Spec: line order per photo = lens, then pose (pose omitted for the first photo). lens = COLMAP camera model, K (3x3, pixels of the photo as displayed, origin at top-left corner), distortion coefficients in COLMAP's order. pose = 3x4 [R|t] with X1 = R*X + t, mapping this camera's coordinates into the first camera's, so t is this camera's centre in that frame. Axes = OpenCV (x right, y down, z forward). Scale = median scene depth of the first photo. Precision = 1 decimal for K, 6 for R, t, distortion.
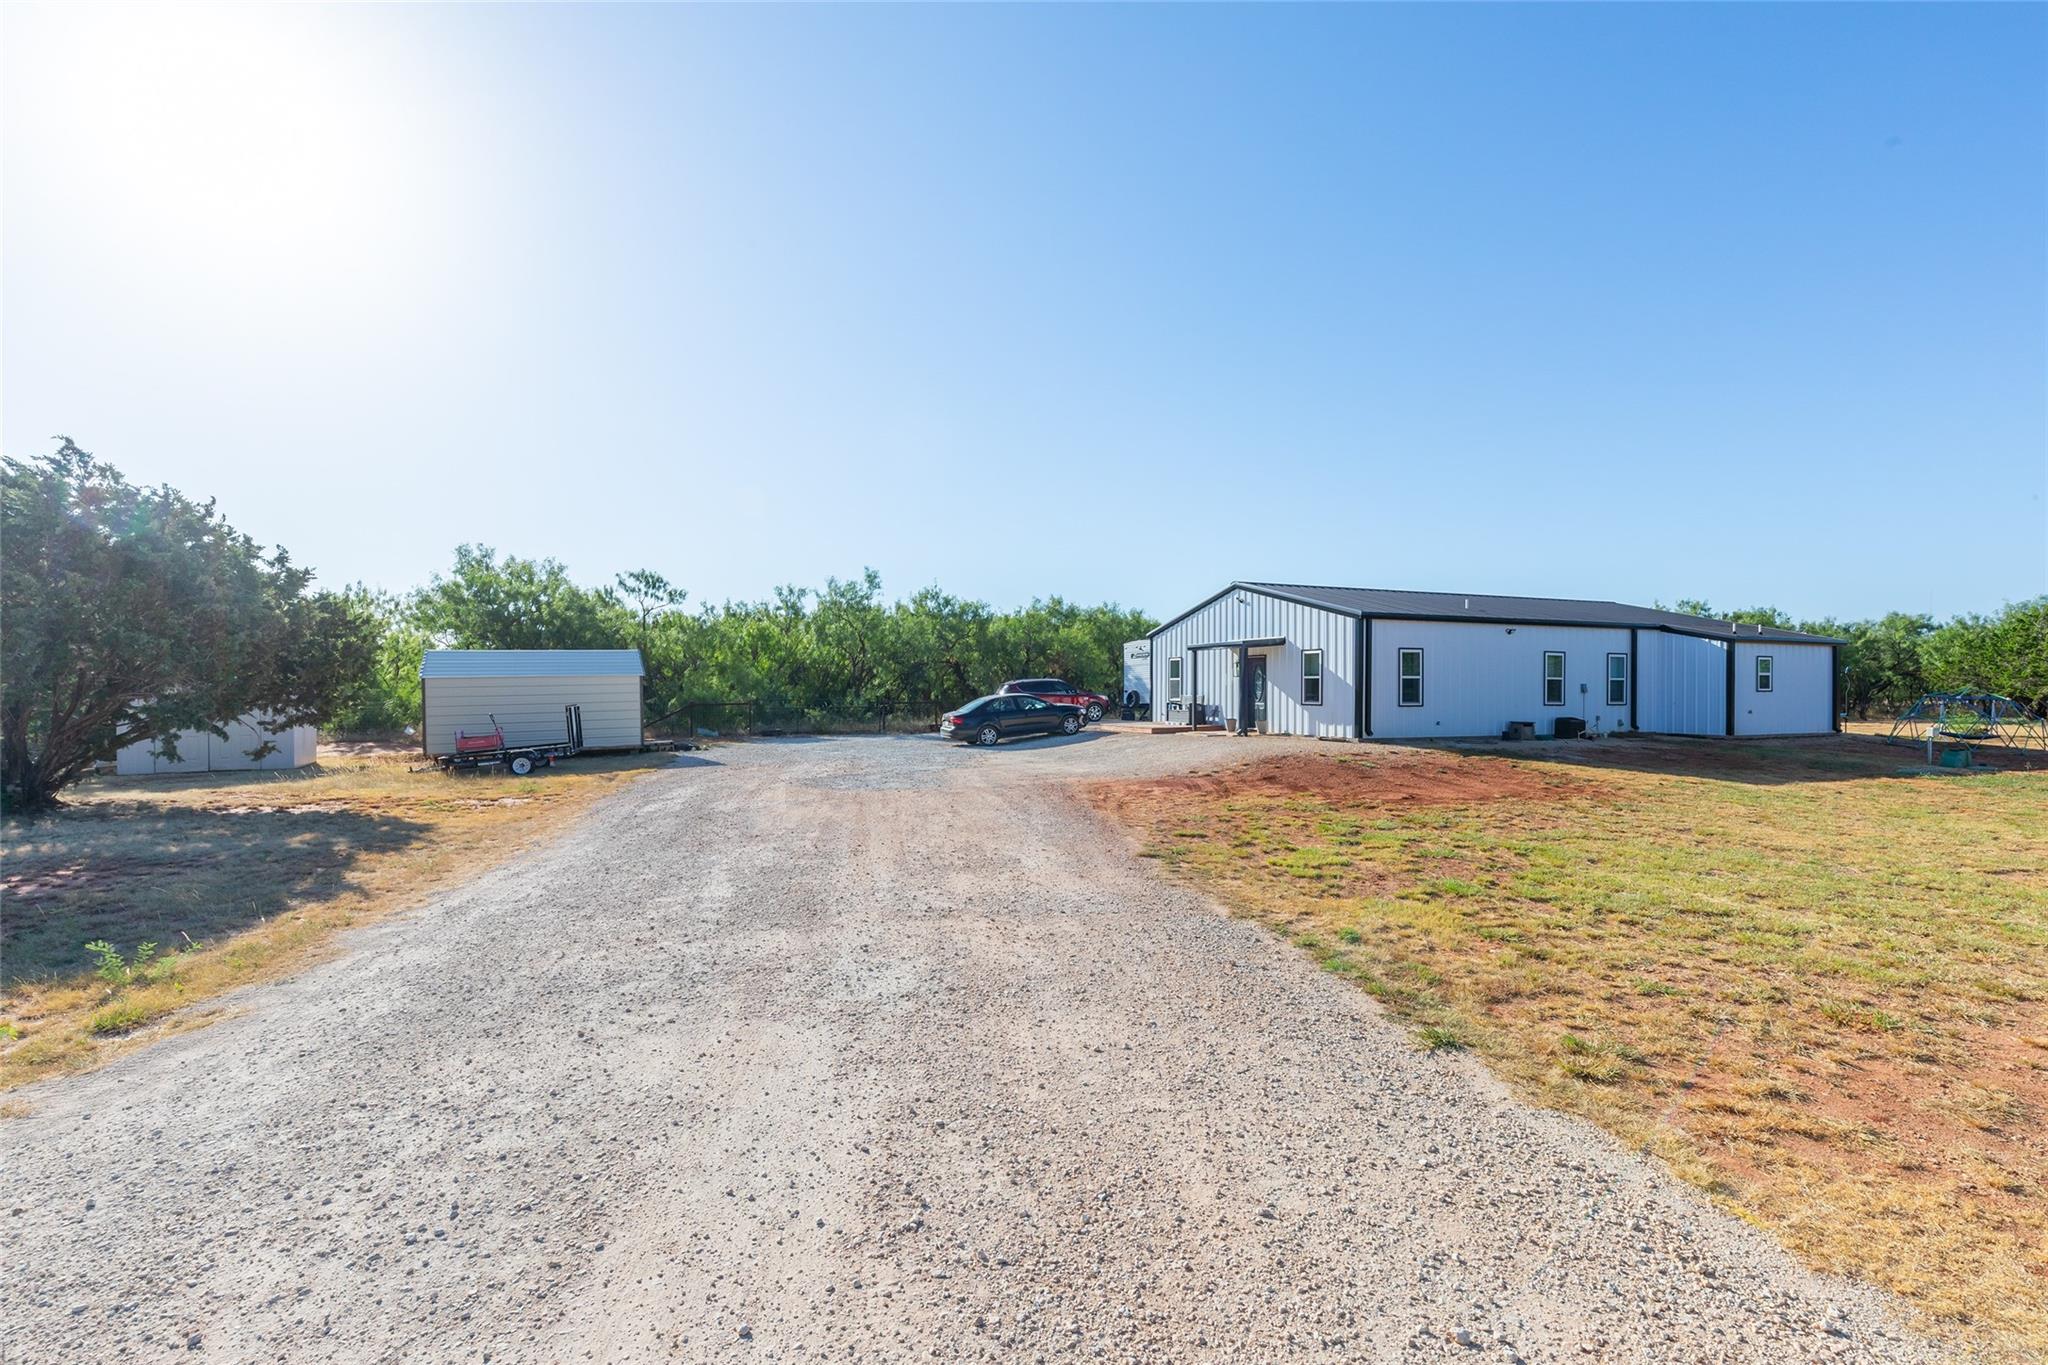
lens RADIAL K [[923.5, 0, 1029.4], [0, 923.5, 704.1], [0, 0, 1]] dist [0.003075, 0.000089]
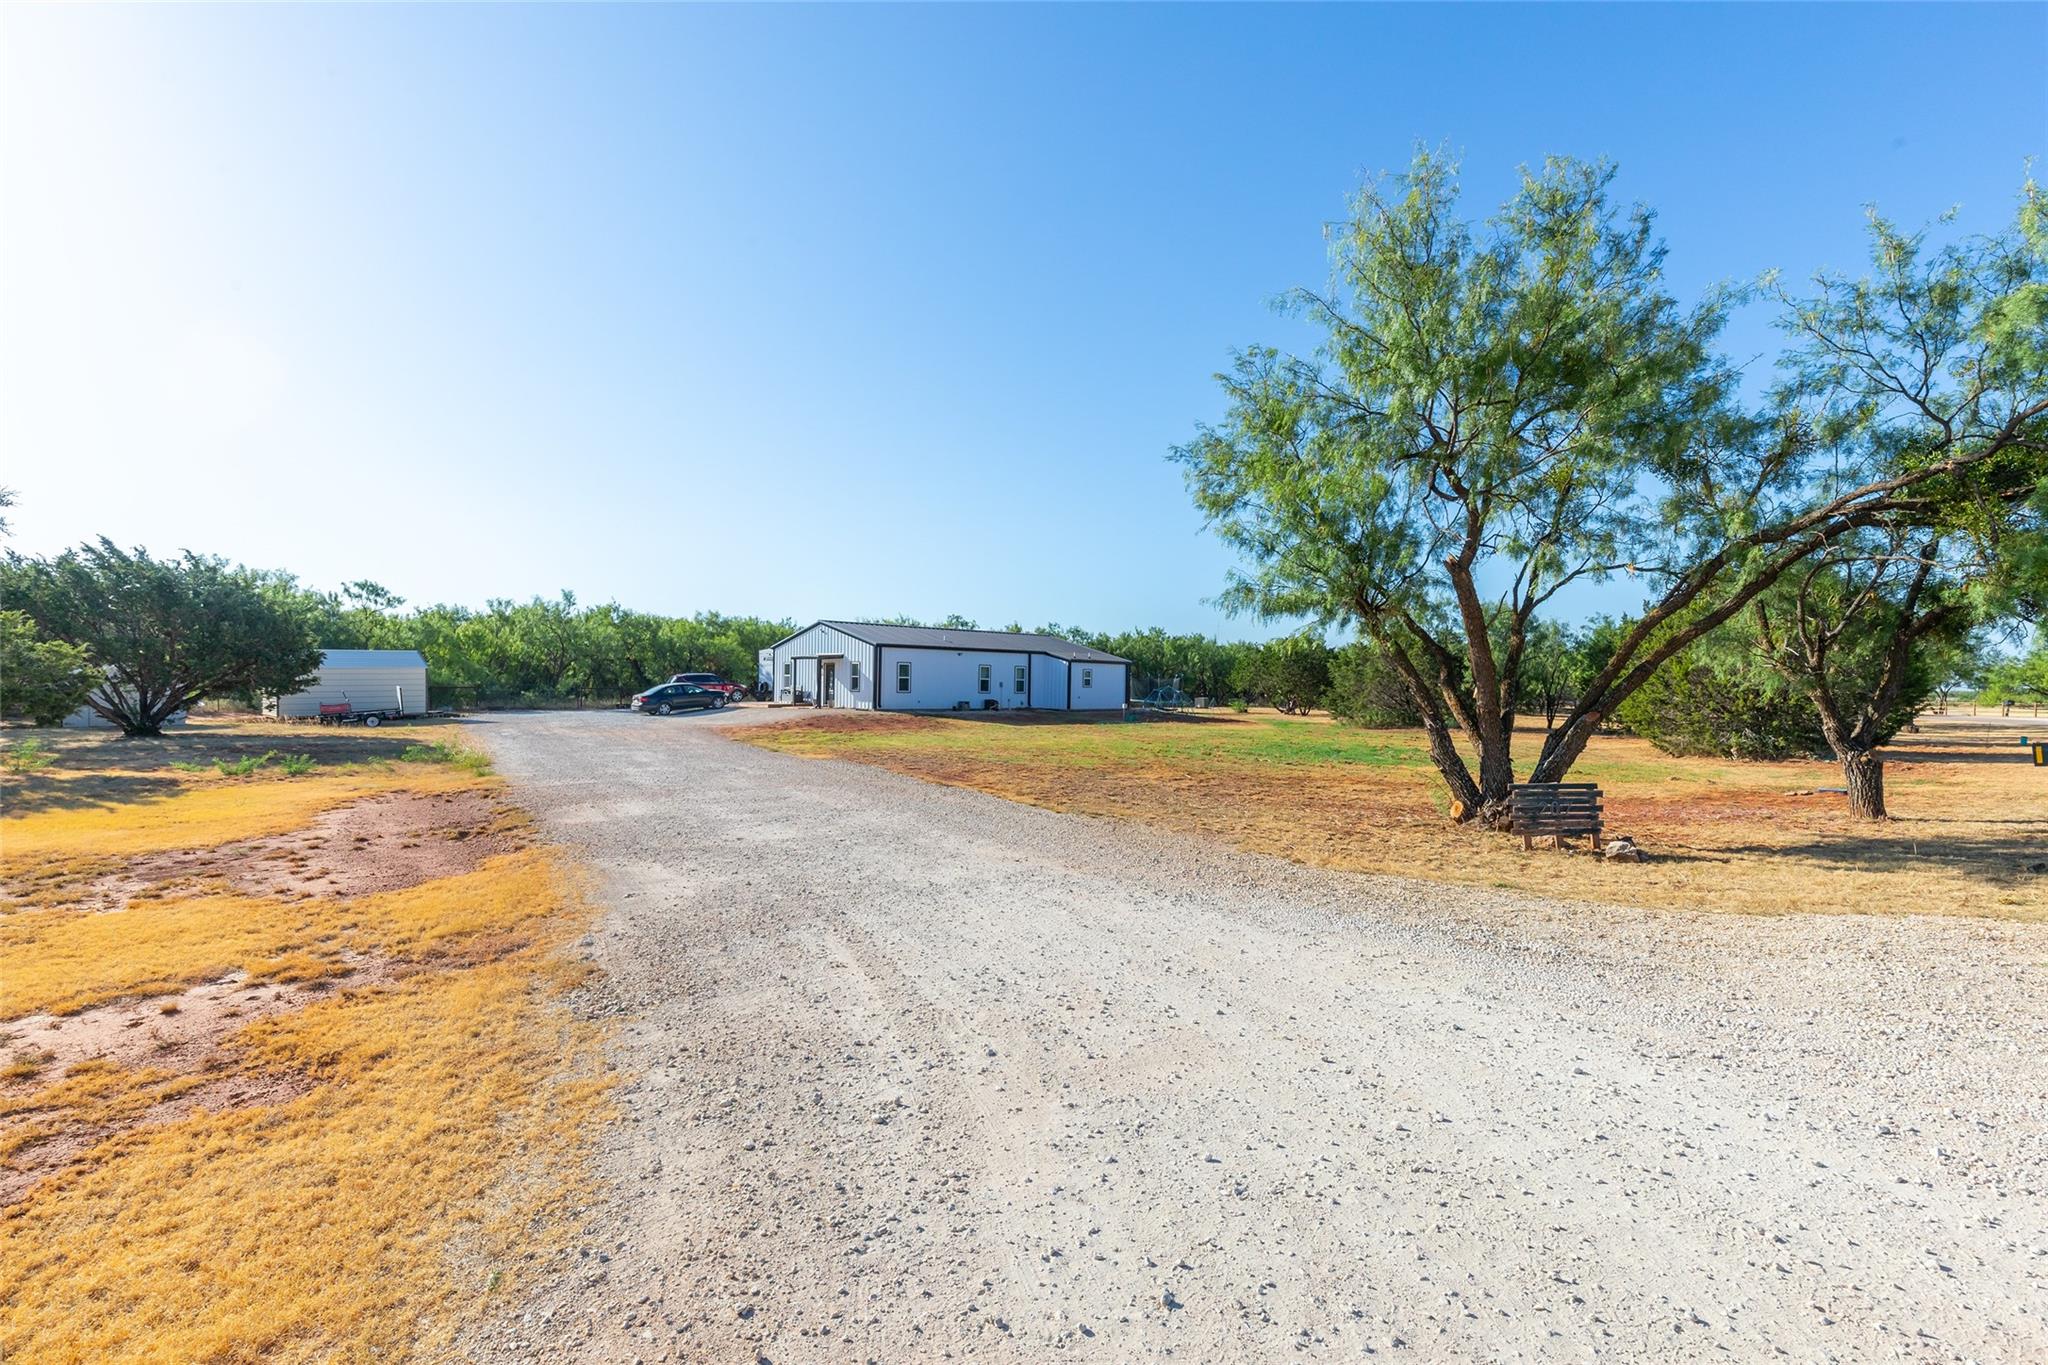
lens RADIAL K [[923.5, 0, 1029.4], [0, 923.5, 704.1], [0, 0, 1]] dist [0.003075, 0.000089]
pose [[0.938591, 0.005982, 0.344981, -0.002708], [-0.009787, 0.999909, 0.009289, 0.004502], [-0.344894, -0.012095, 0.938564, -0.714258]]
